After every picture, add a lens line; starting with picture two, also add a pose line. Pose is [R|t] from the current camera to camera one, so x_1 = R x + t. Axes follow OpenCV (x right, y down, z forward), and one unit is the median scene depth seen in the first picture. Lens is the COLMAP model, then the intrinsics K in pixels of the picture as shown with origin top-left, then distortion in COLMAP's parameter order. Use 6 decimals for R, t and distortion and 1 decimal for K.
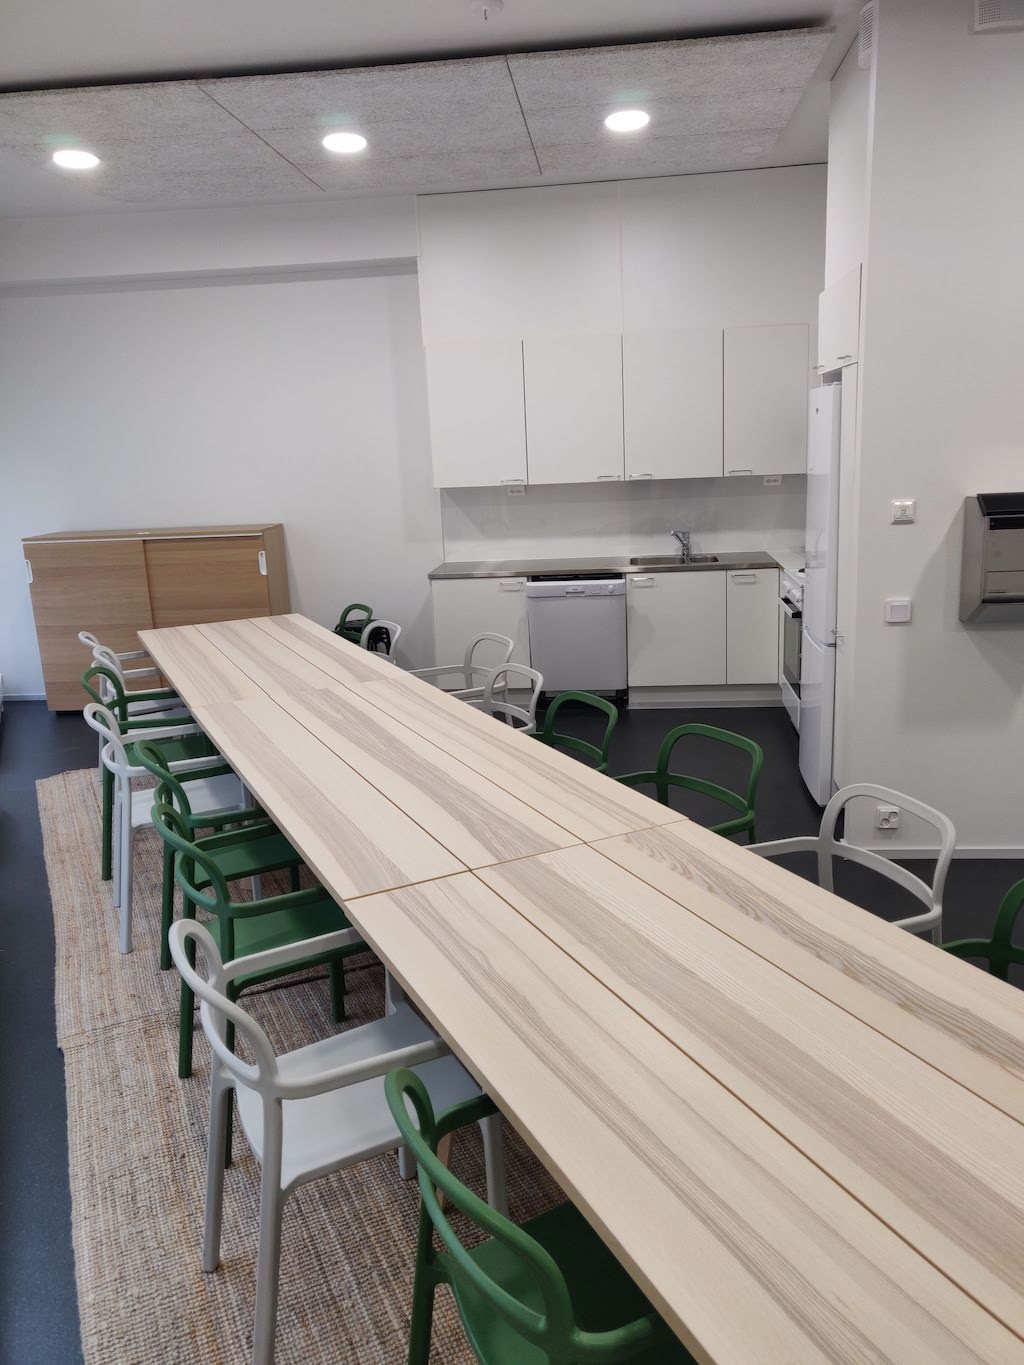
lens RADIAL K [[1070.9, 0, 512.0], [0, 1070.9, 682.5], [0, 0, 1]] dist [0.021842, 0.003041]
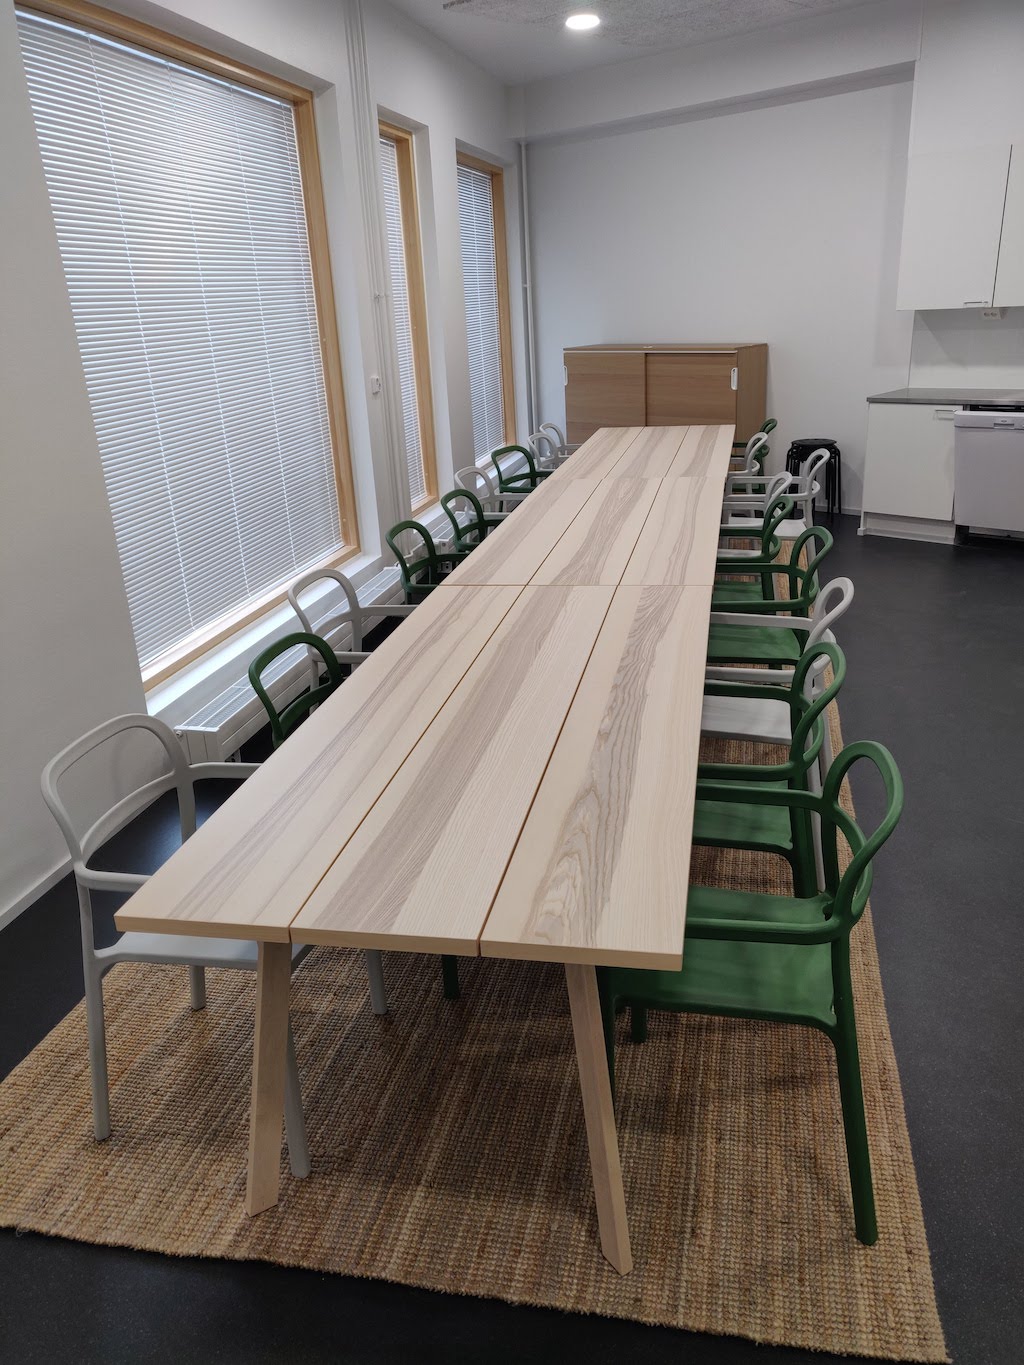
lens RADIAL K [[1067.5, 0, 512.0], [0, 1067.5, 682.5], [0, 0, 1]] dist [0.000480, 0.098917]
pose [[0.793948, 0.217705, -0.567672, 0.300655], [-0.126776, 0.972449, 0.195630, 0.009255], [0.594622, -0.083353, 0.799673, -0.065373]]
